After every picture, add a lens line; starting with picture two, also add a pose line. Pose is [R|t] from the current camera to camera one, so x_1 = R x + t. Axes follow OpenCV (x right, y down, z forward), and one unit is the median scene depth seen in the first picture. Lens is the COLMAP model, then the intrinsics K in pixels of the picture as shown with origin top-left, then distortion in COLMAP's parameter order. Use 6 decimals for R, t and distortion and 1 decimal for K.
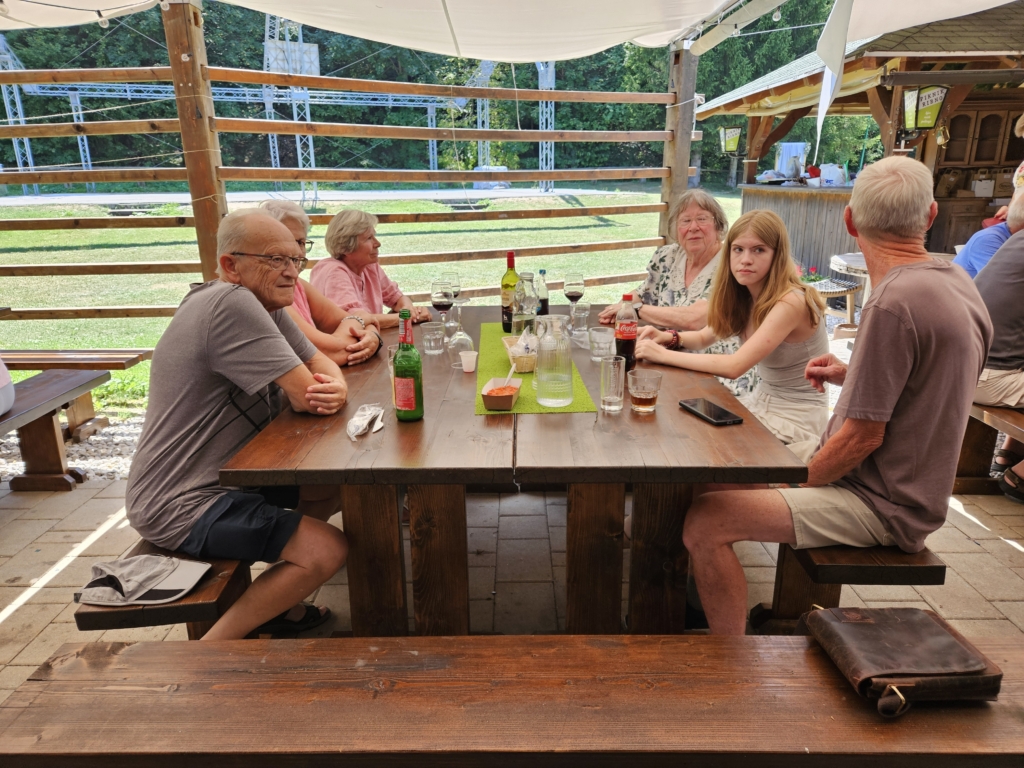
lens RADIAL K [[681.5, 0, 496.6], [0, 681.5, 382.3], [0, 0, 1]] dist [0.066451, -0.060070]
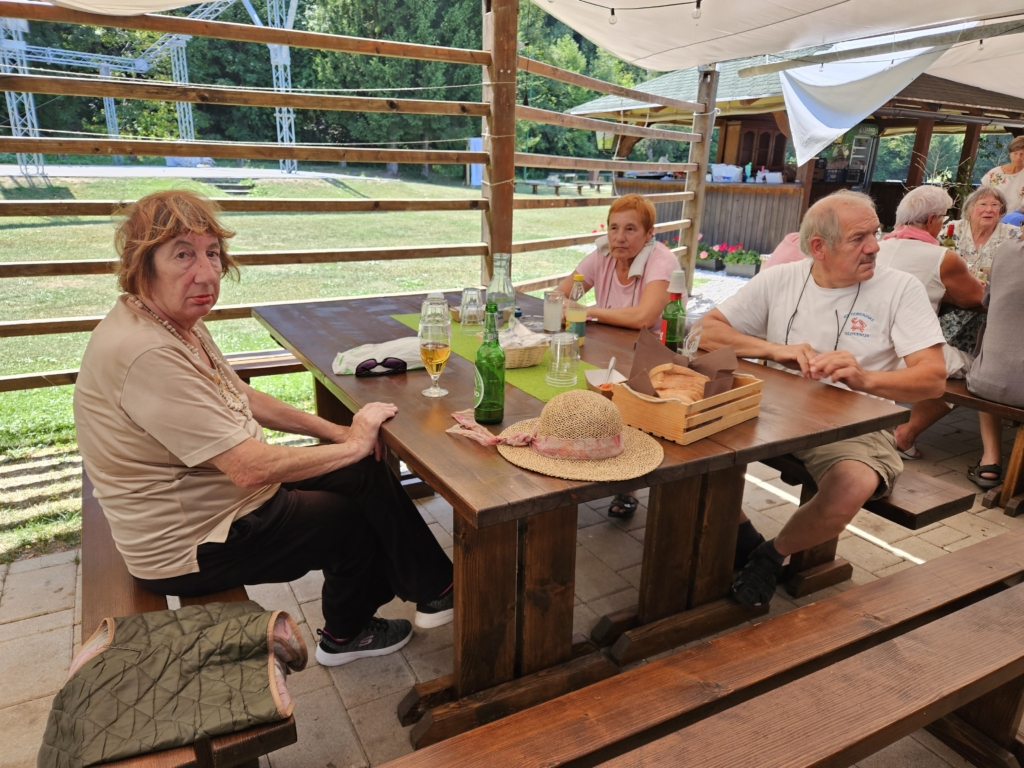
lens RADIAL K [[681.5, 0, 496.6], [0, 681.5, 382.3], [0, 0, 1]] dist [0.066451, -0.060070]
pose [[0.869836, -0.113602, 0.480083, -0.617906], [0.103621, 0.993489, 0.047343, -0.010998], [-0.482336, 0.008566, 0.875944, 0.066905]]
